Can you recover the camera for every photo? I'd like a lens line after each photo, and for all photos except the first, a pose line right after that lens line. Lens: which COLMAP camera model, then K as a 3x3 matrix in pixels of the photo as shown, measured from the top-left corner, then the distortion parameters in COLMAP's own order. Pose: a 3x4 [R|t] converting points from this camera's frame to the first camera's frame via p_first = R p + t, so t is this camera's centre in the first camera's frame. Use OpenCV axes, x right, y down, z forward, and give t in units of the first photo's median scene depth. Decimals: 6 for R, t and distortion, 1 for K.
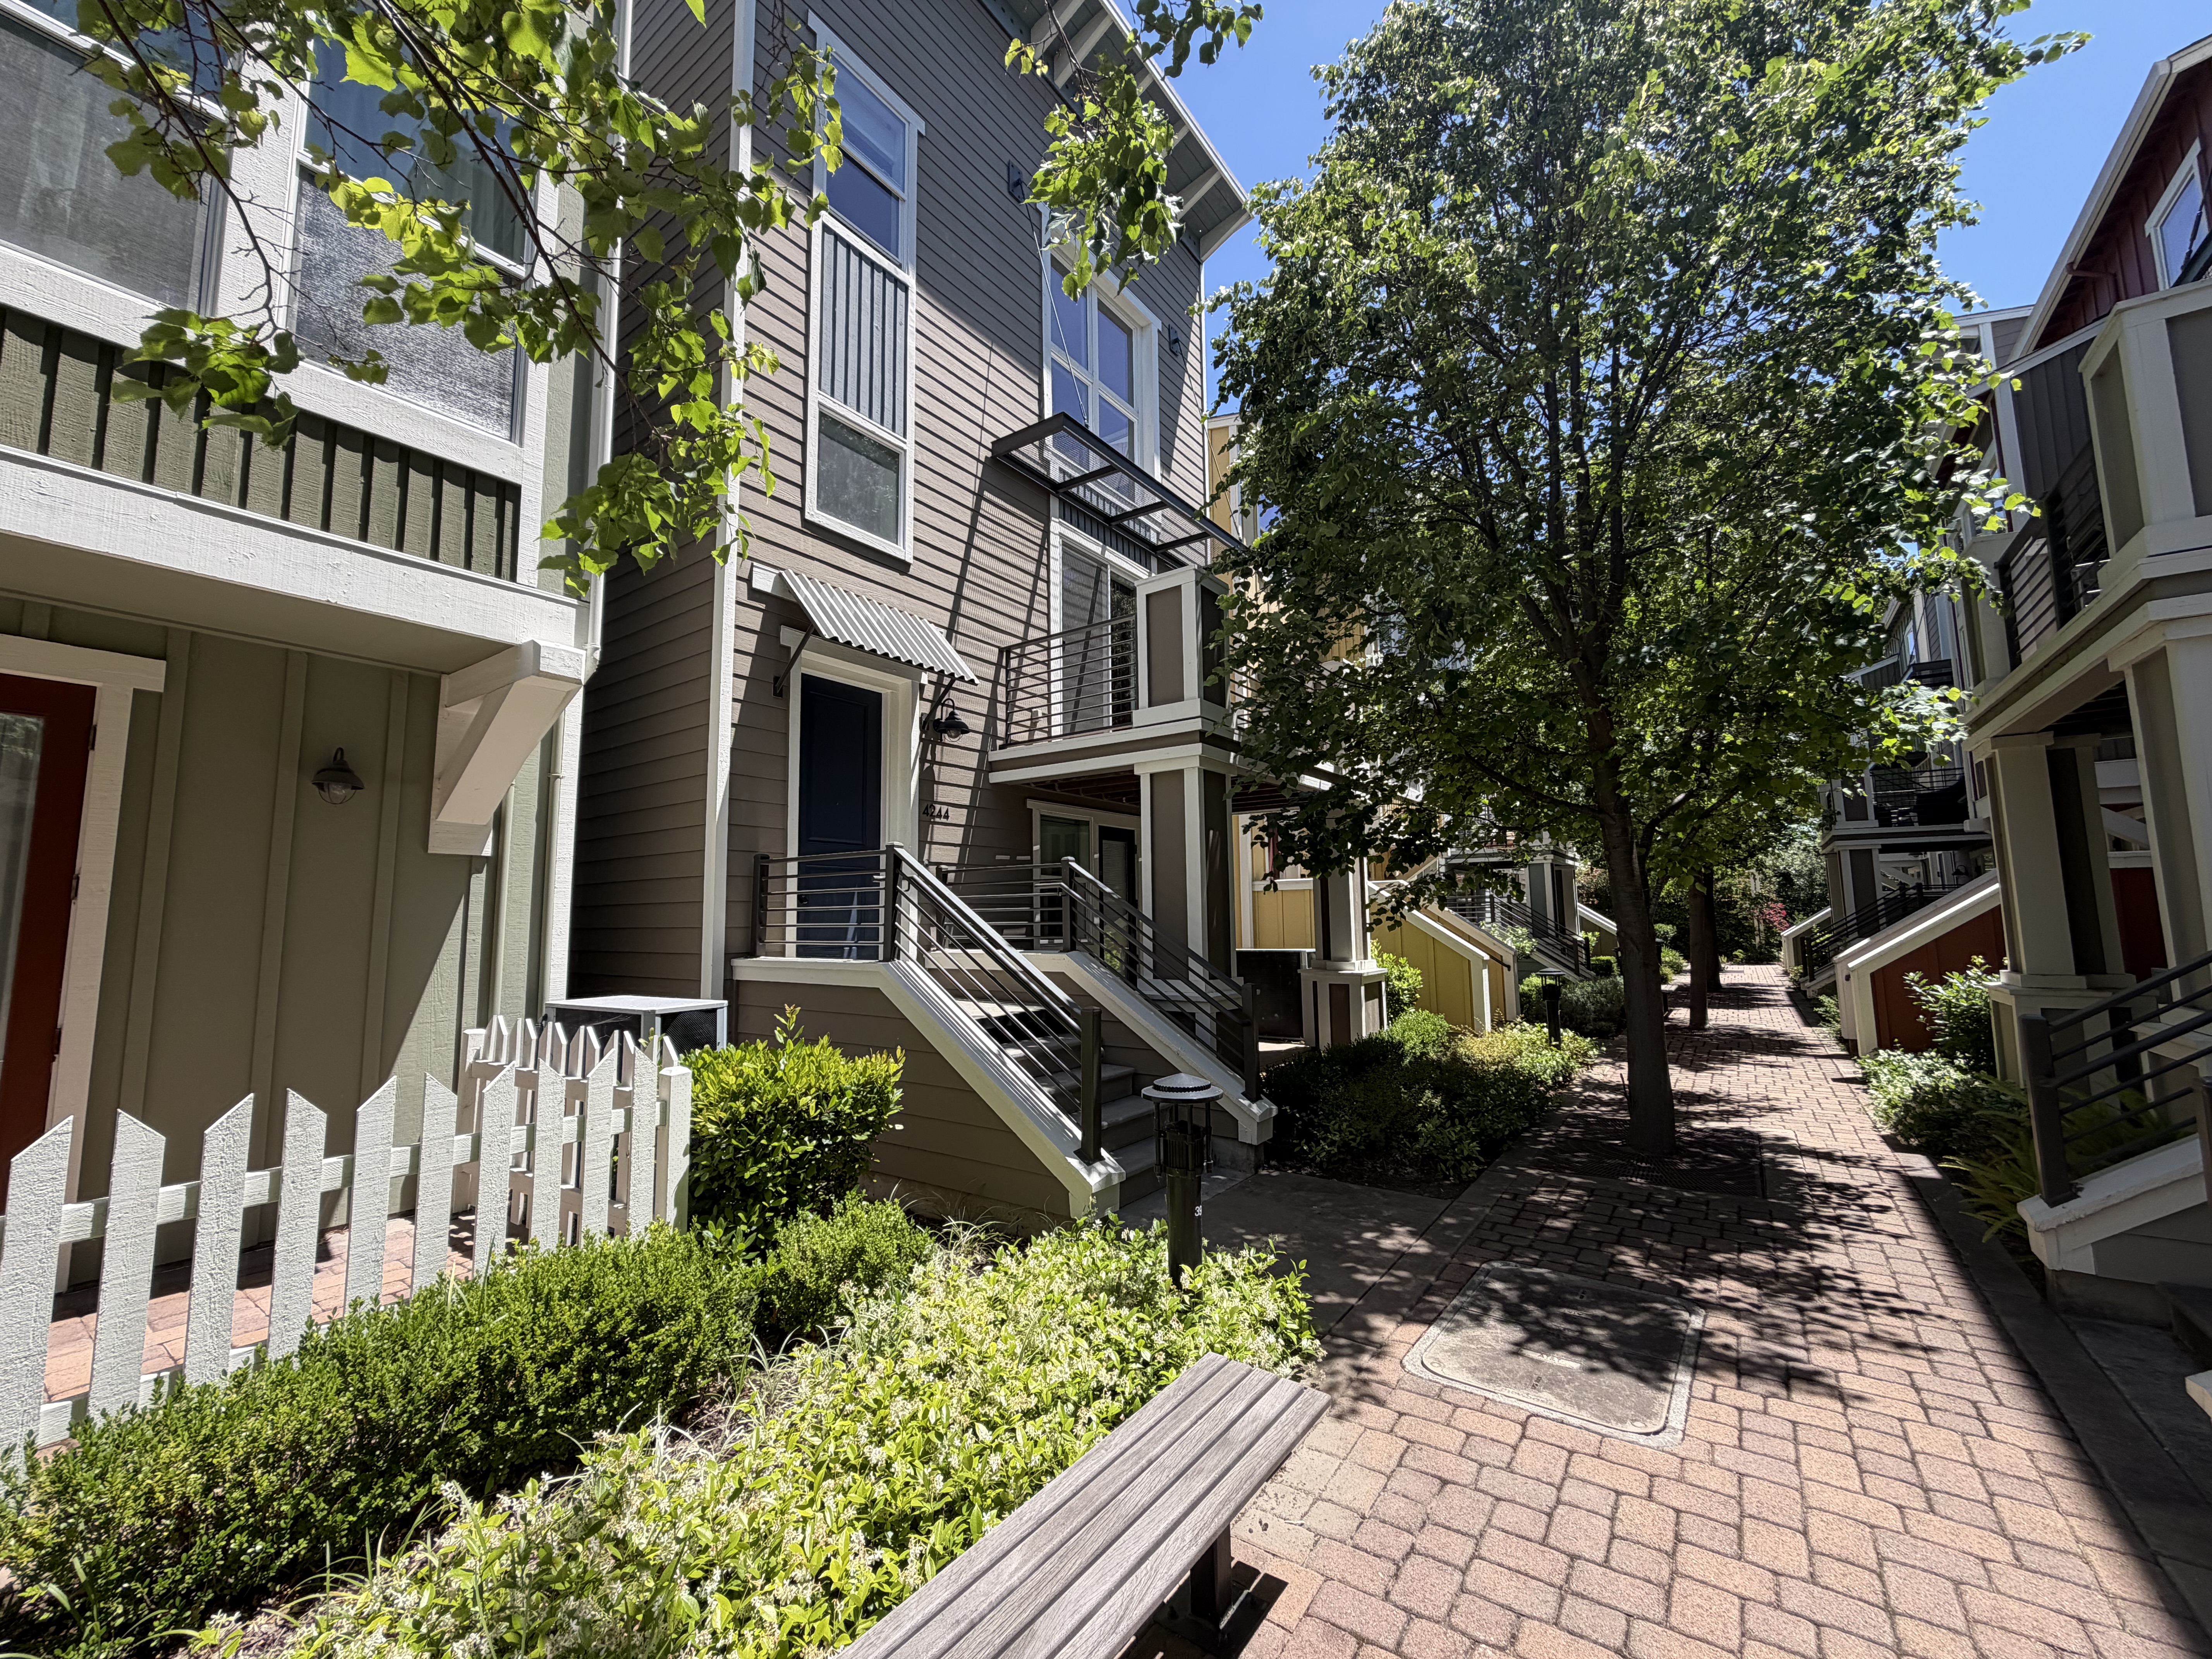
lens RADIAL K [[881.4, 0, 1099.4], [0, 881.4, 825.9], [0, 0, 1]] dist [-0.000103, 0.000735]
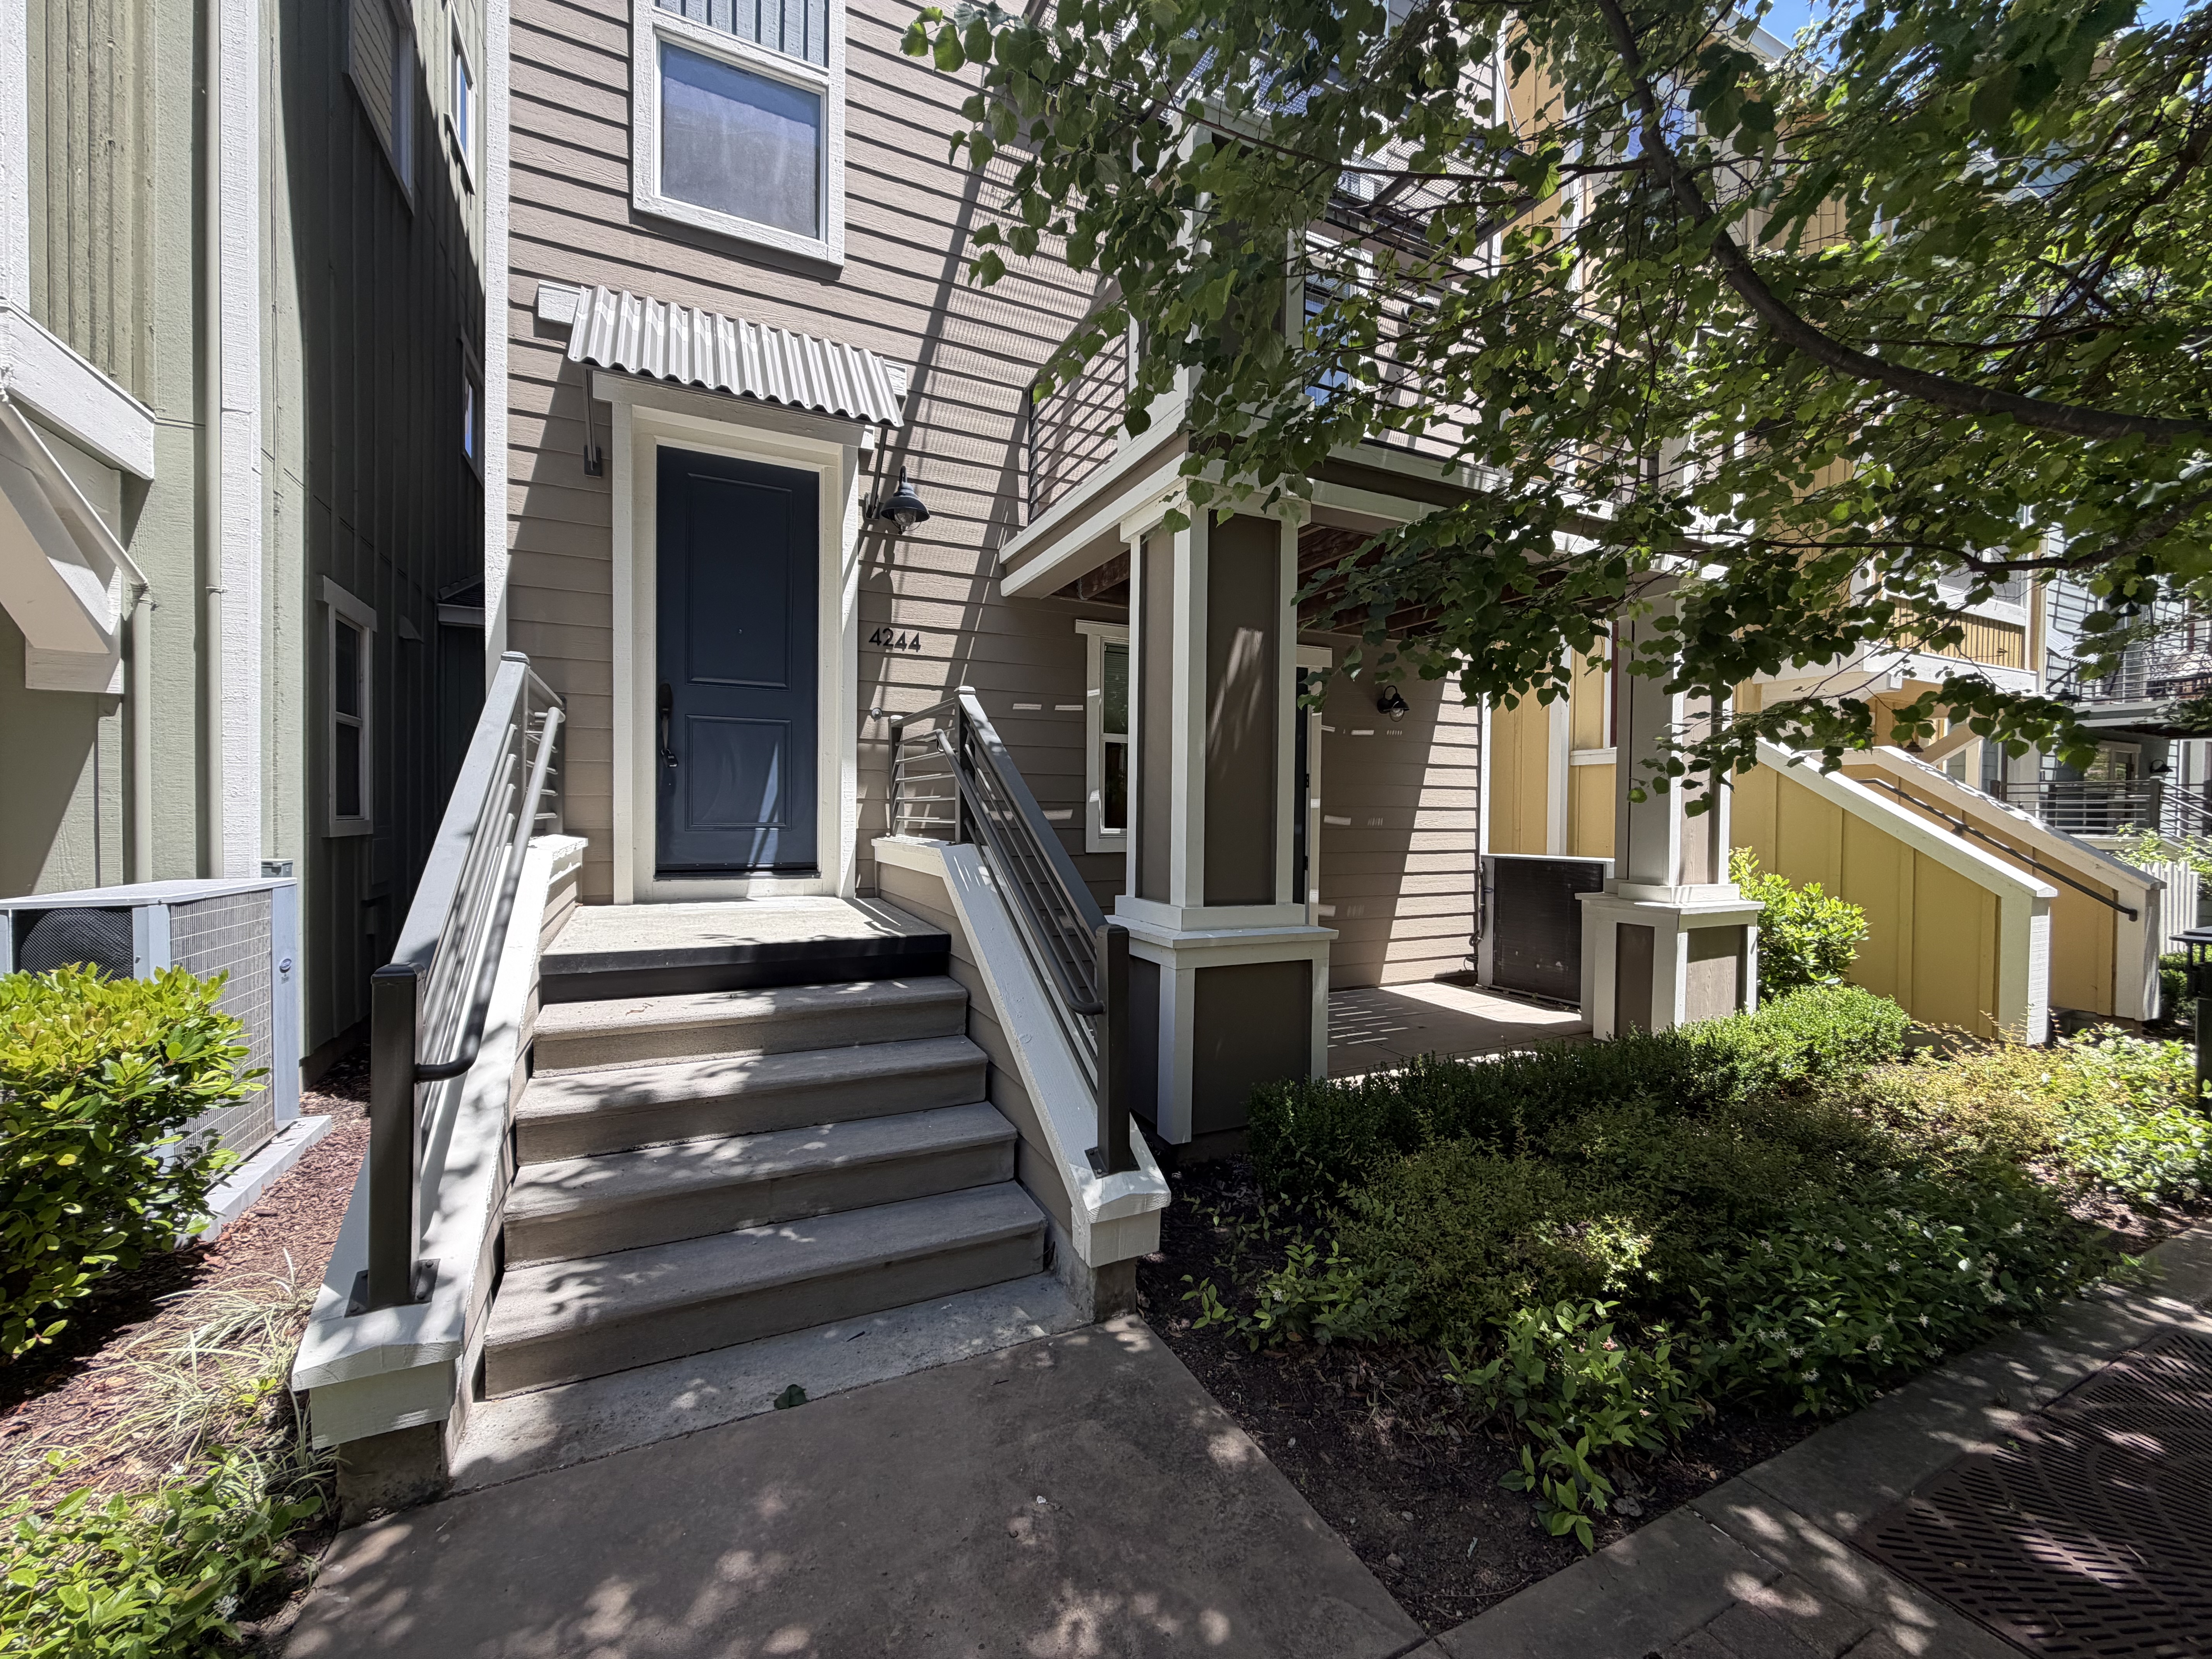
lens RADIAL K [[881.4, 0, 1108.9], [0, 881.4, 828.8], [0, 0, 1]] dist [-0.000103, 0.000735]
pose [[0.881534, 0.029028, -0.471227, 0.295933], [0.029694, 0.992723, 0.116703, 0.056736], [0.471186, -0.116870, 0.874257, 0.456487]]
